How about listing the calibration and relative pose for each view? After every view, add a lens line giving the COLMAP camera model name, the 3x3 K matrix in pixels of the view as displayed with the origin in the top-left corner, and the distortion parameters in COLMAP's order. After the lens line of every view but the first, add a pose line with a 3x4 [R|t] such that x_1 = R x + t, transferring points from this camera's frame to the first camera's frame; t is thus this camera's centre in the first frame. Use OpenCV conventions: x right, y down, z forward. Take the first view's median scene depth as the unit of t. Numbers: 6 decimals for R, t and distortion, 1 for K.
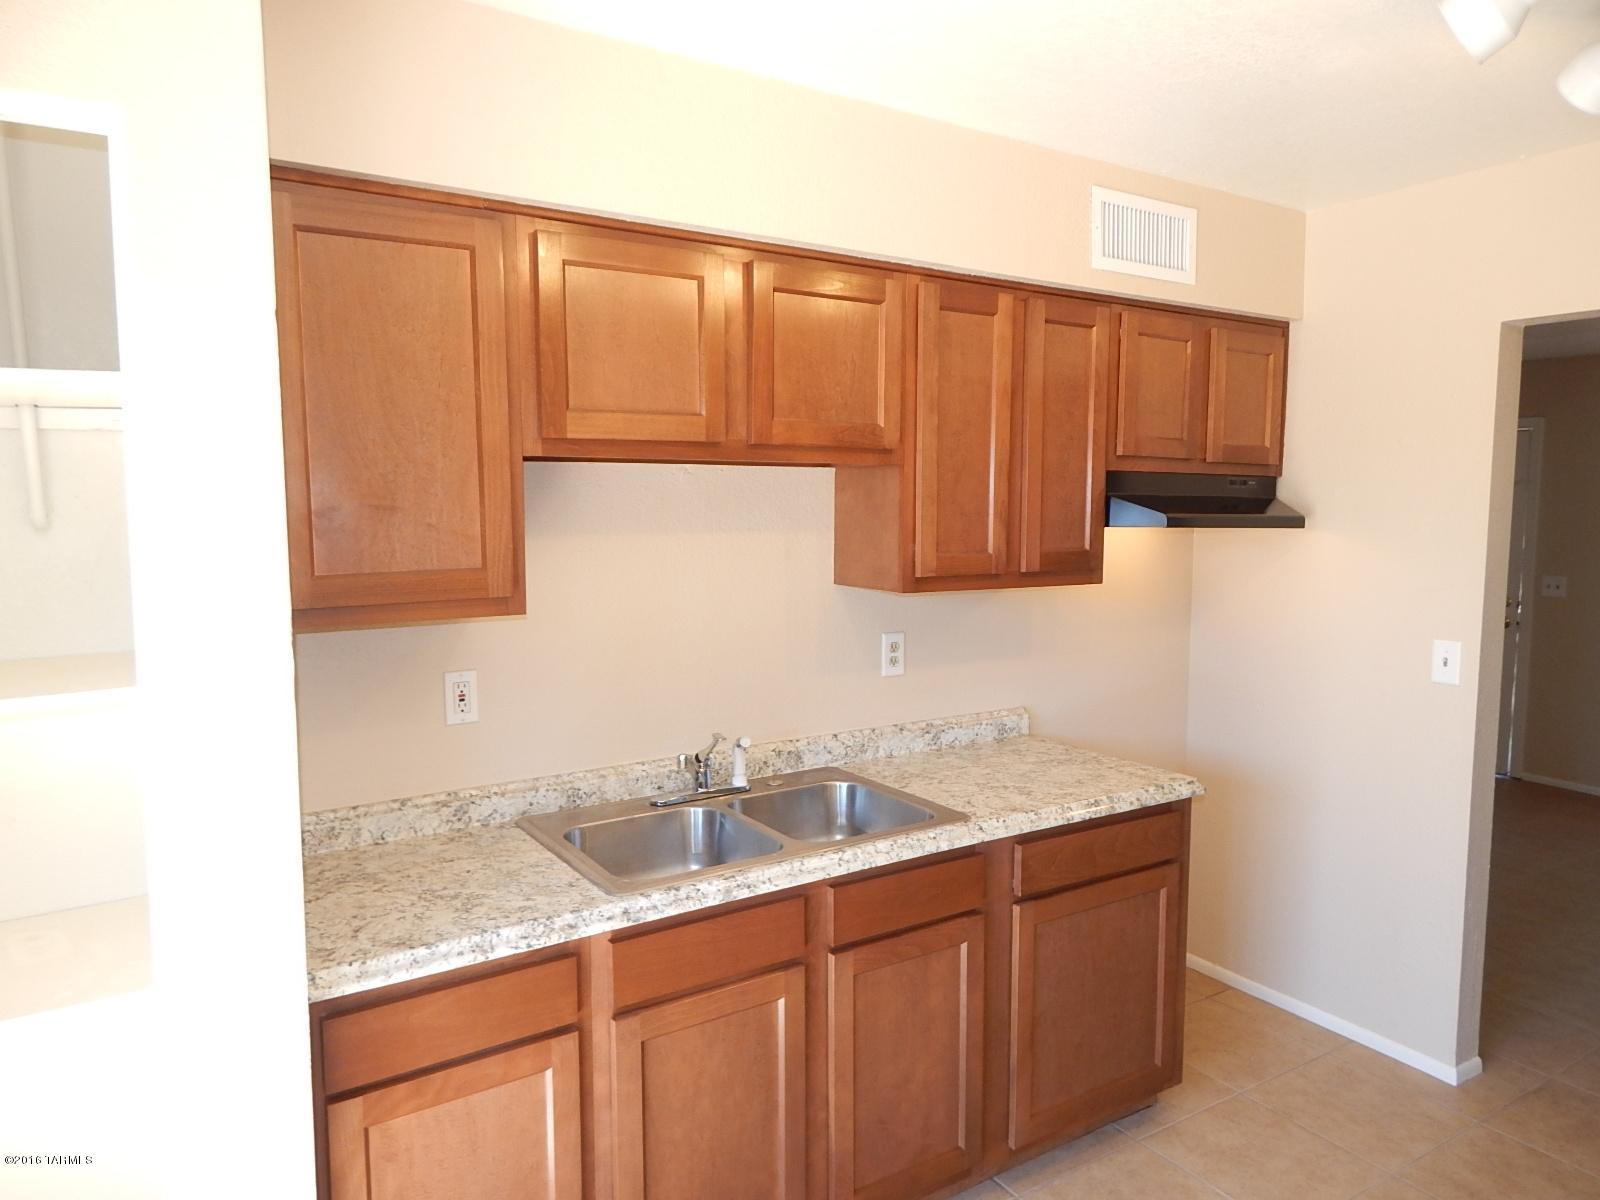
lens RADIAL K [[1072.5, 0, 802.1], [0, 1072.5, 592.3], [0, 0, 1]] dist [0.019149, -0.018424]
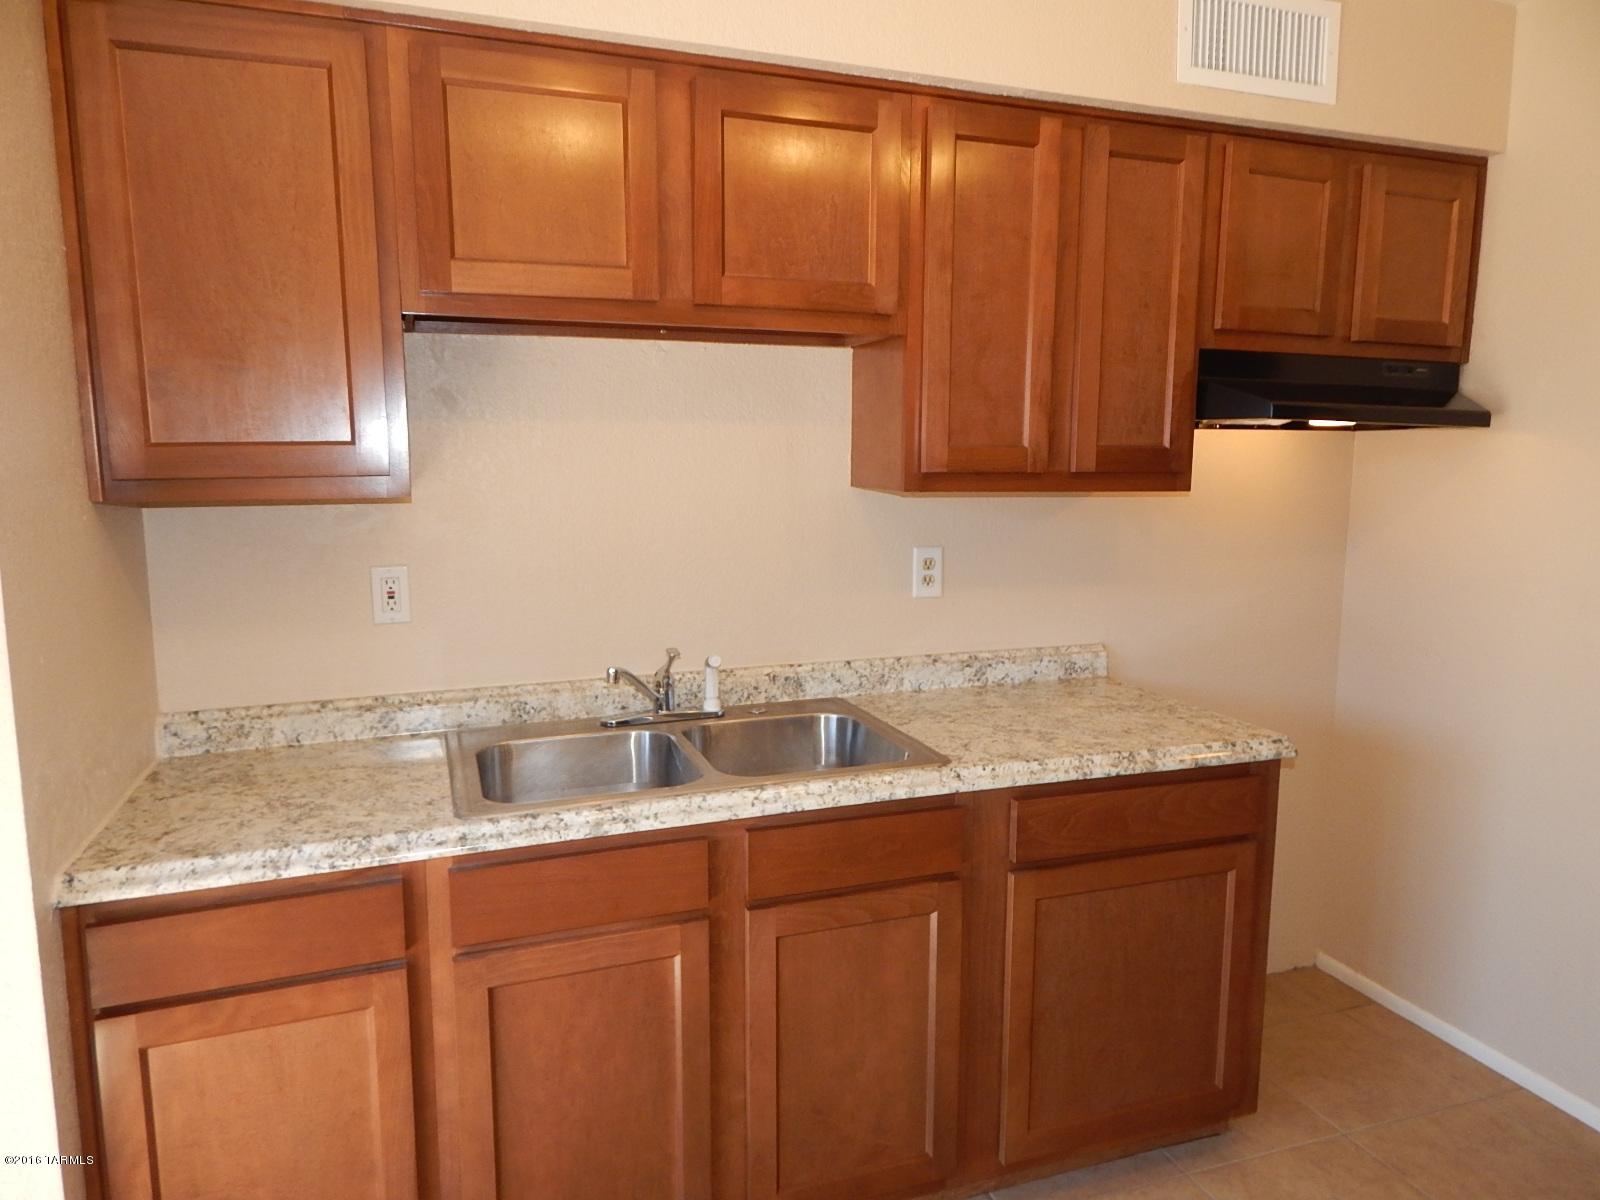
lens RADIAL K [[1072.5, 0, 803.3], [0, 1072.5, 591.6], [0, 0, 1]] dist [0.019149, -0.018424]
pose [[0.974334, 0.031826, -0.222847, 0.210880], [-0.021615, 0.998608, 0.048111, 0.040499], [0.224068, -0.042060, 0.973666, 0.174704]]
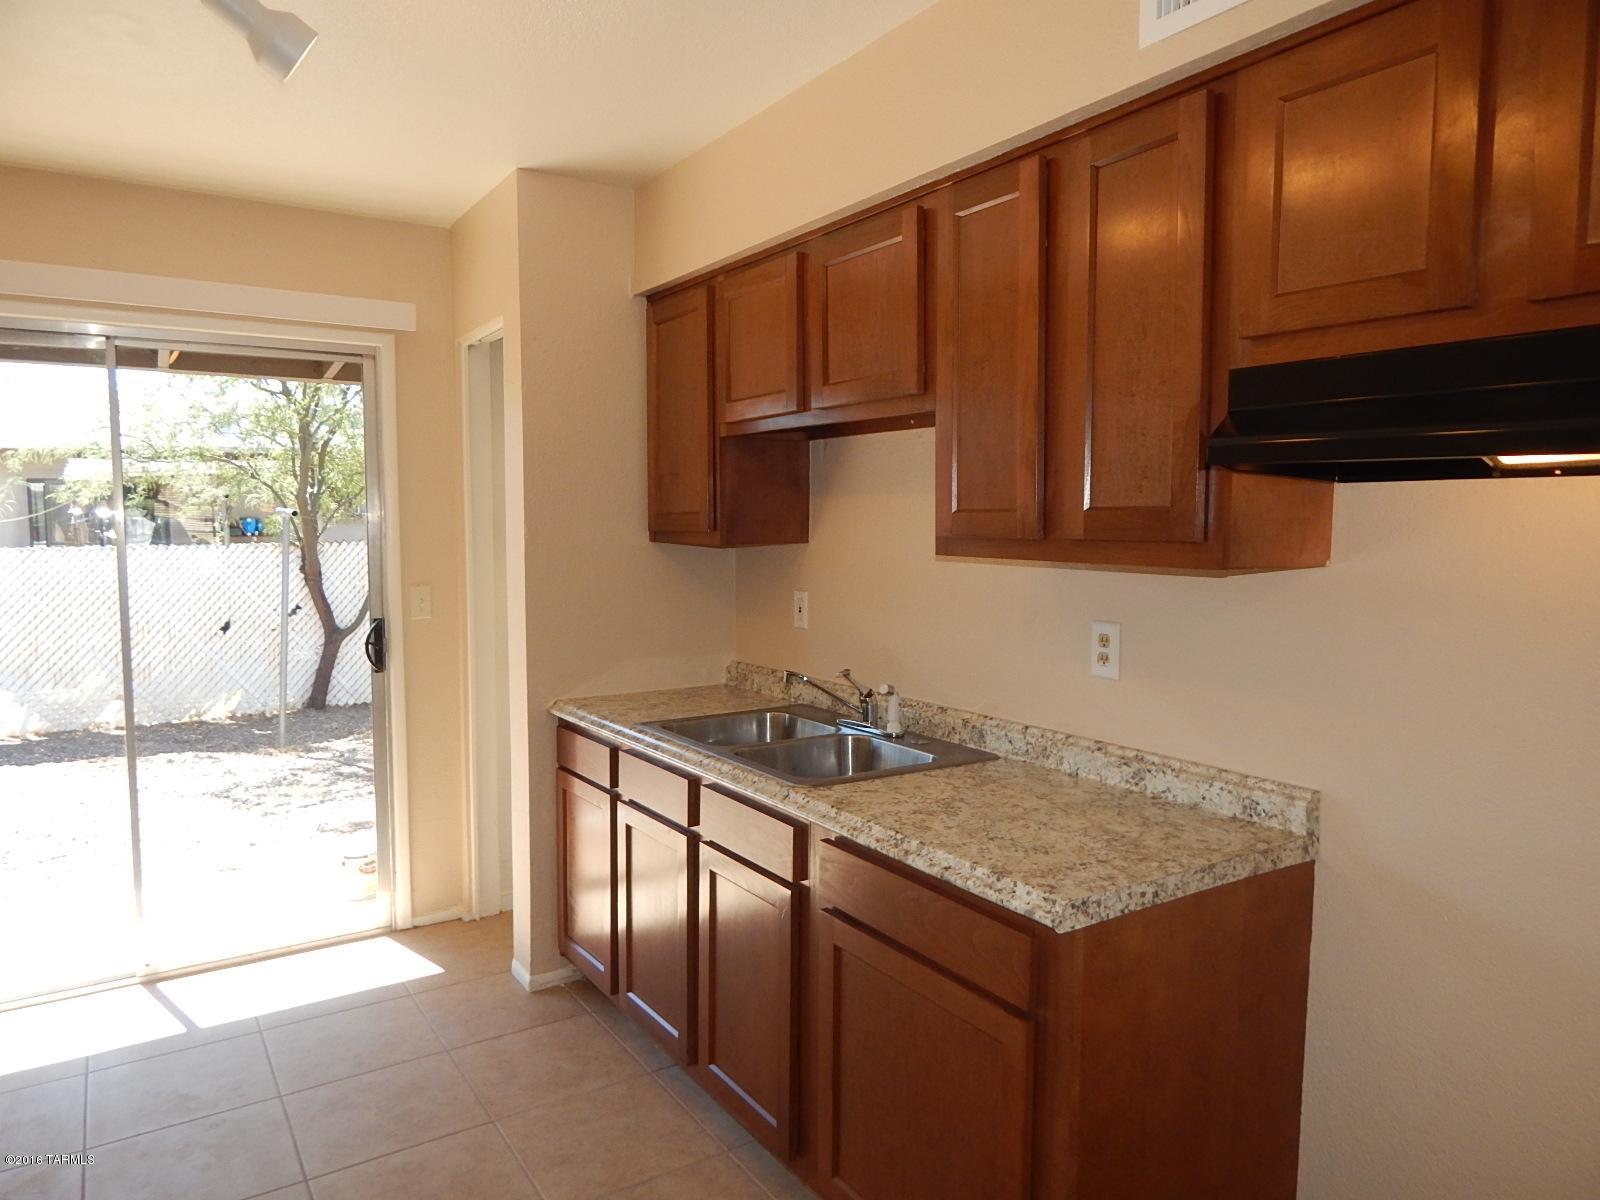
lens RADIAL K [[1072.5, 0, 803.1], [0, 1072.5, 593.0], [0, 0, 1]] dist [0.019149, -0.018424]
pose [[0.005310, 0.066060, -0.997802, 0.999303], [-0.089010, 0.993886, 0.065327, -0.015908], [0.996017, 0.088468, 0.011157, 0.909455]]
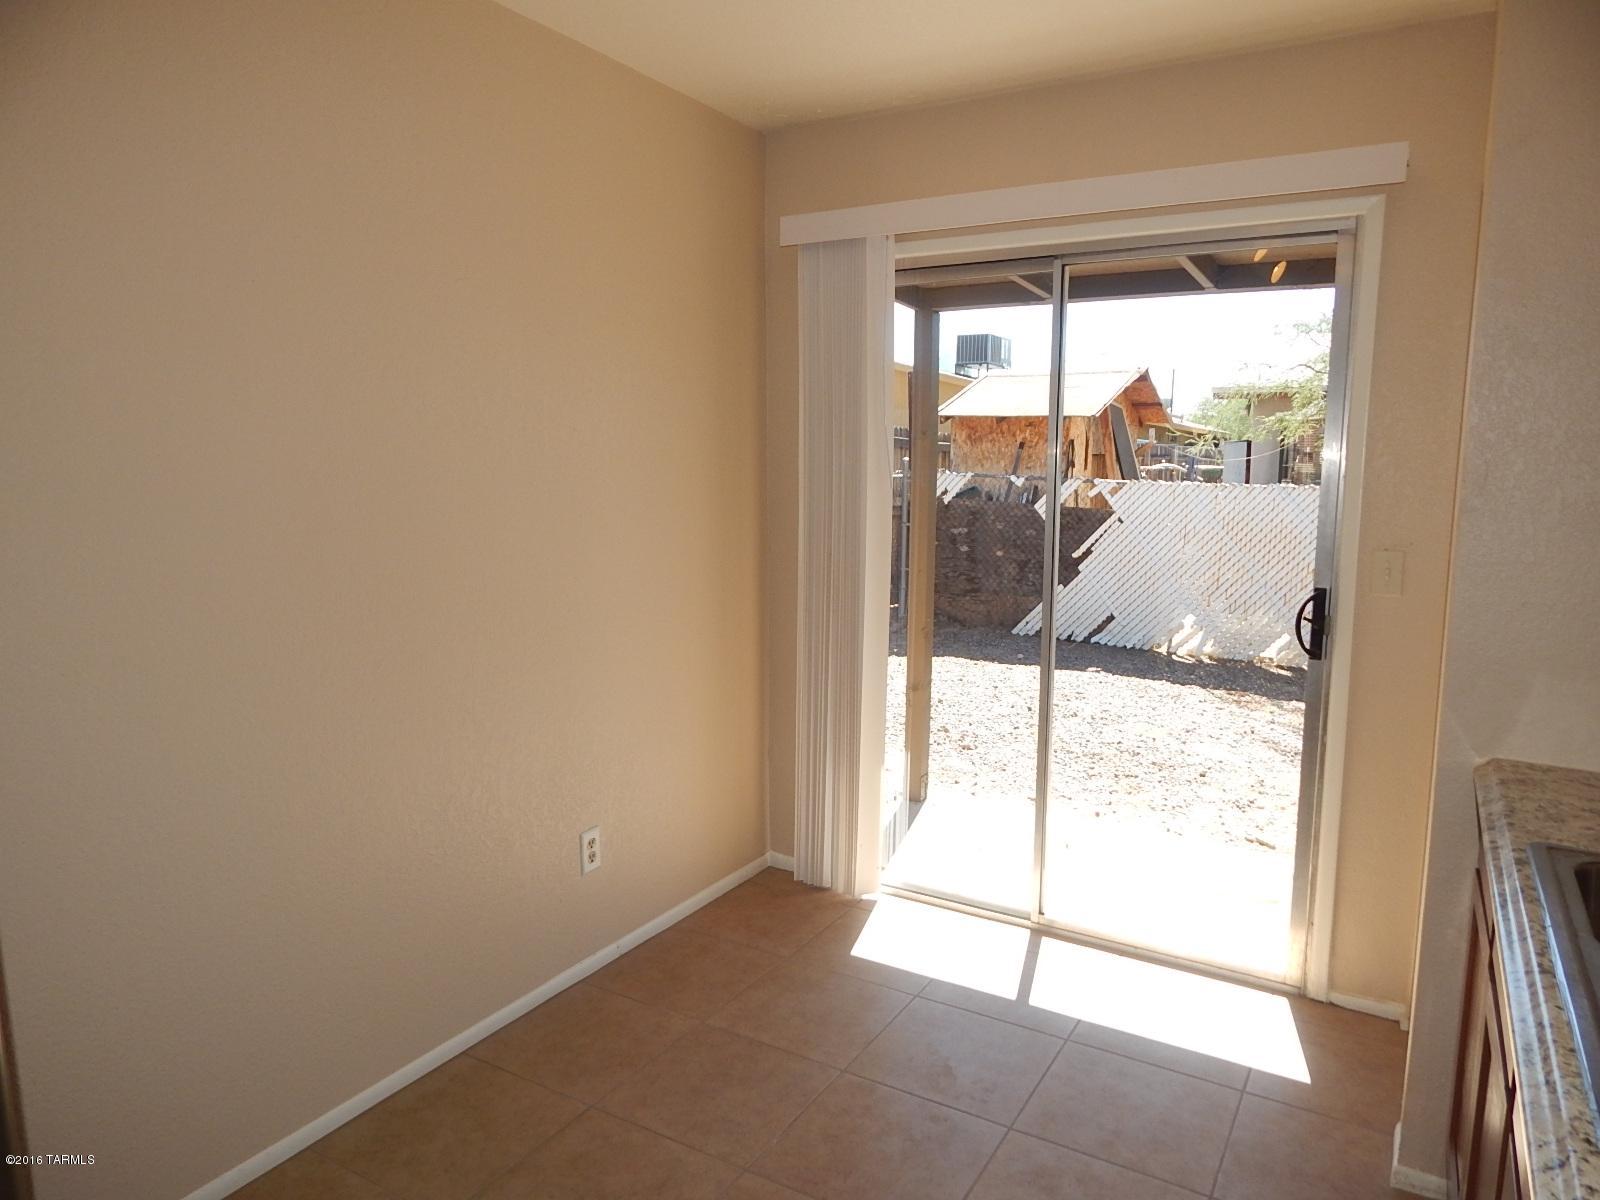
lens RADIAL K [[1072.5, 0, 796.5], [0, 1072.5, 589.6], [0, 0, 1]] dist [0.019149, -0.018424]
pose [[-0.892109, 0.038964, -0.450137, 0.508295], [-0.061236, 0.976655, 0.205900, -0.025892], [0.447652, 0.211250, -0.868897, 1.067721]]
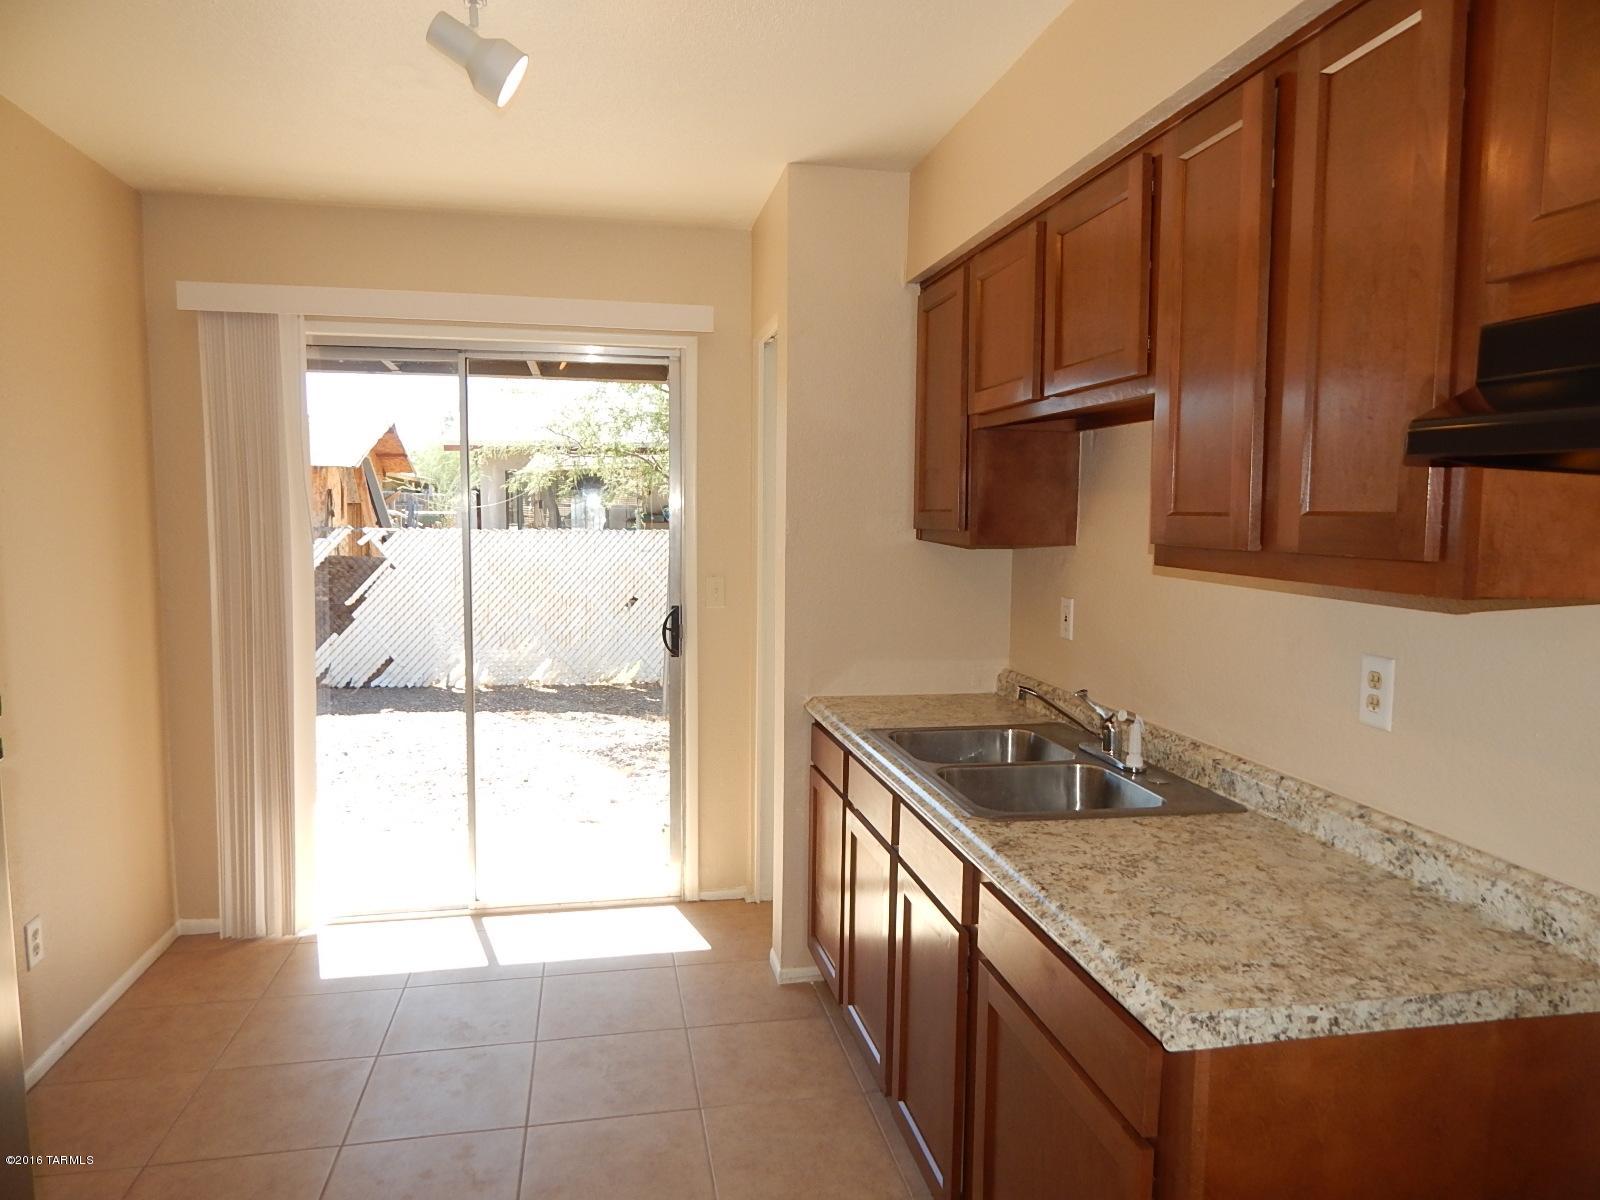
lens RADIAL K [[1072.5, 0, 801.4], [0, 1072.5, 591.1], [0, 0, 1]] dist [0.019149, -0.018424]
pose [[-0.369108, 0.064462, -0.927148, 0.901292], [-0.096741, 0.989508, 0.107311, -0.037854], [0.924338, 0.129303, -0.358999, 1.072208]]
